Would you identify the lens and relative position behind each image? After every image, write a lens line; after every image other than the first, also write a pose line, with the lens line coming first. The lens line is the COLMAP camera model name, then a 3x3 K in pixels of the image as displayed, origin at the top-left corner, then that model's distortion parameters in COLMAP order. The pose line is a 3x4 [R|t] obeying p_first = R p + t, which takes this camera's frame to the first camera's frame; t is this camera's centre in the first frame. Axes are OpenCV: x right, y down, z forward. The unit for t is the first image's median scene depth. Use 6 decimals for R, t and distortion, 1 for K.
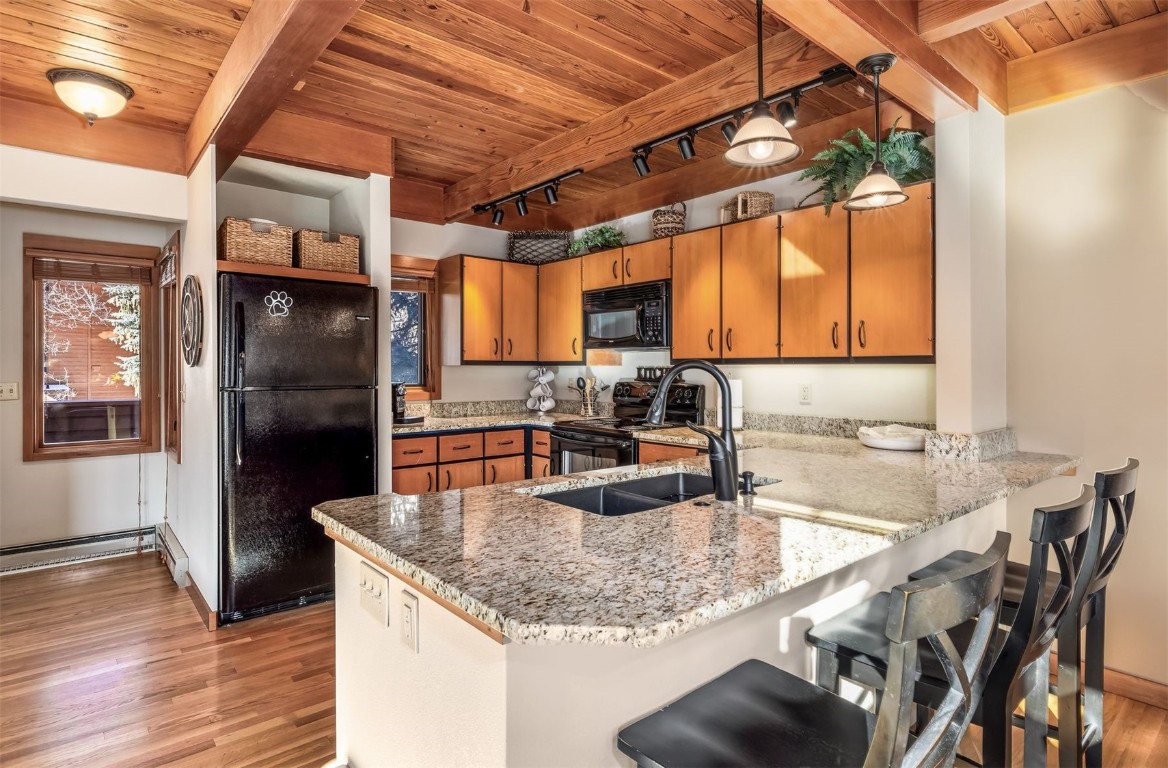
lens RADIAL K [[602.8, 0, 568.7], [0, 602.8, 369.1], [0, 0, 1]] dist [-0.000861, -0.000451]
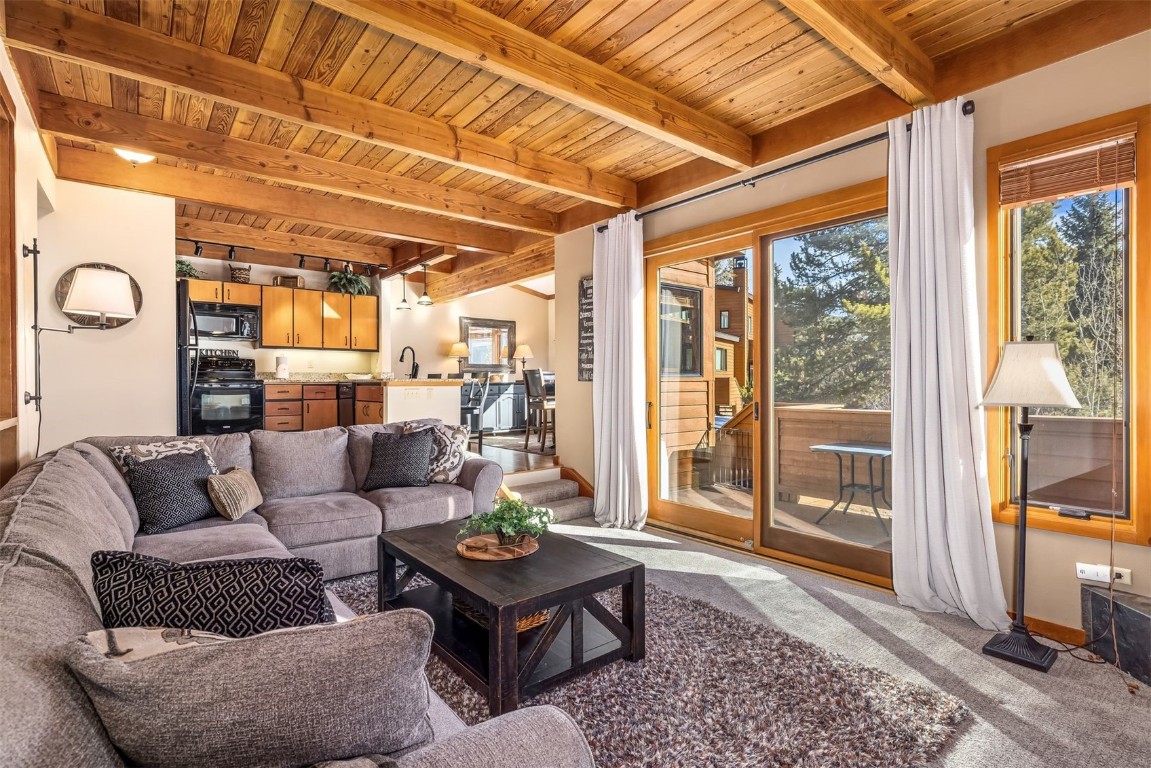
lens RADIAL K [[554.5, 0, 575.5], [0, 554.5, 384.0], [0, 0, 1]] dist [-0.001056, -0.000188]
pose [[0.018161, -0.004846, 0.999823, -1.741215], [0.002965, 0.999984, 0.004793, 0.111515], [-0.999831, 0.002878, 0.018175, -0.102926]]
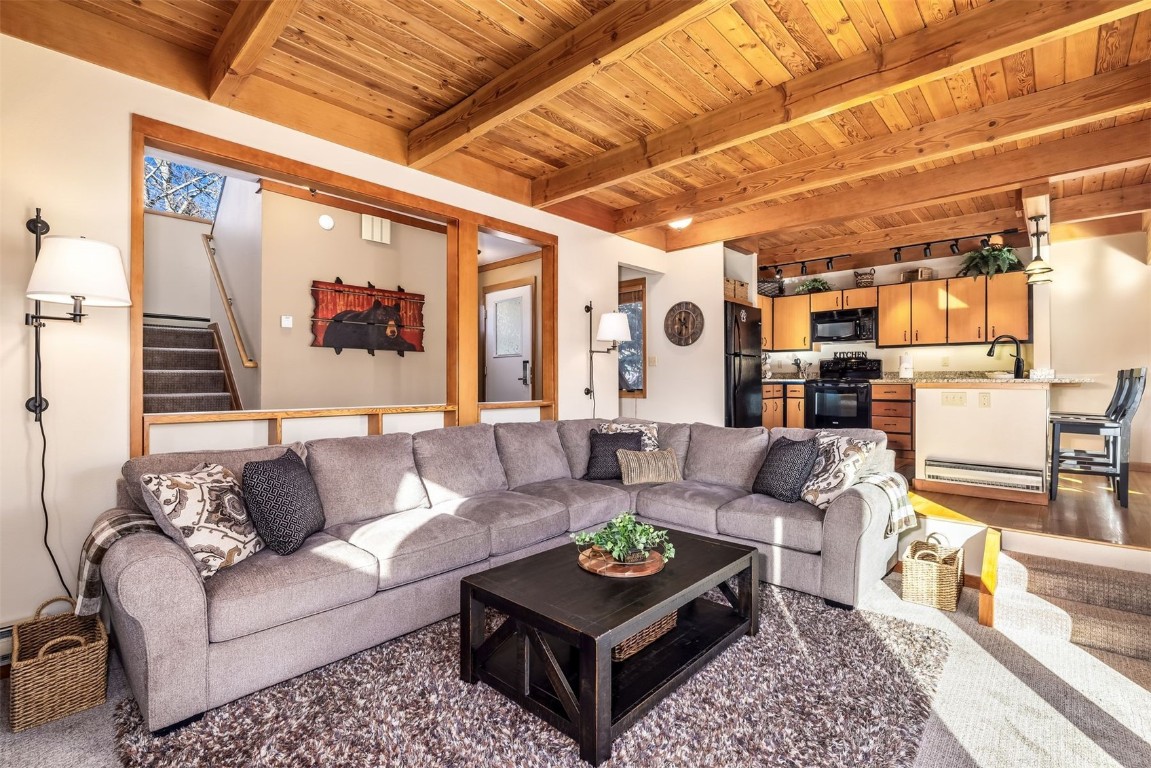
lens RADIAL K [[518.5, 0, 575.5], [0, 518.5, 384.0], [0, 0, 1]] dist [-0.000791, 0.000270]
pose [[0.991967, -0.000902, 0.126492, -1.115527], [-0.000043, 0.999972, 0.007463, 0.104328], [-0.126495, -0.007408, 0.991940, -0.654030]]
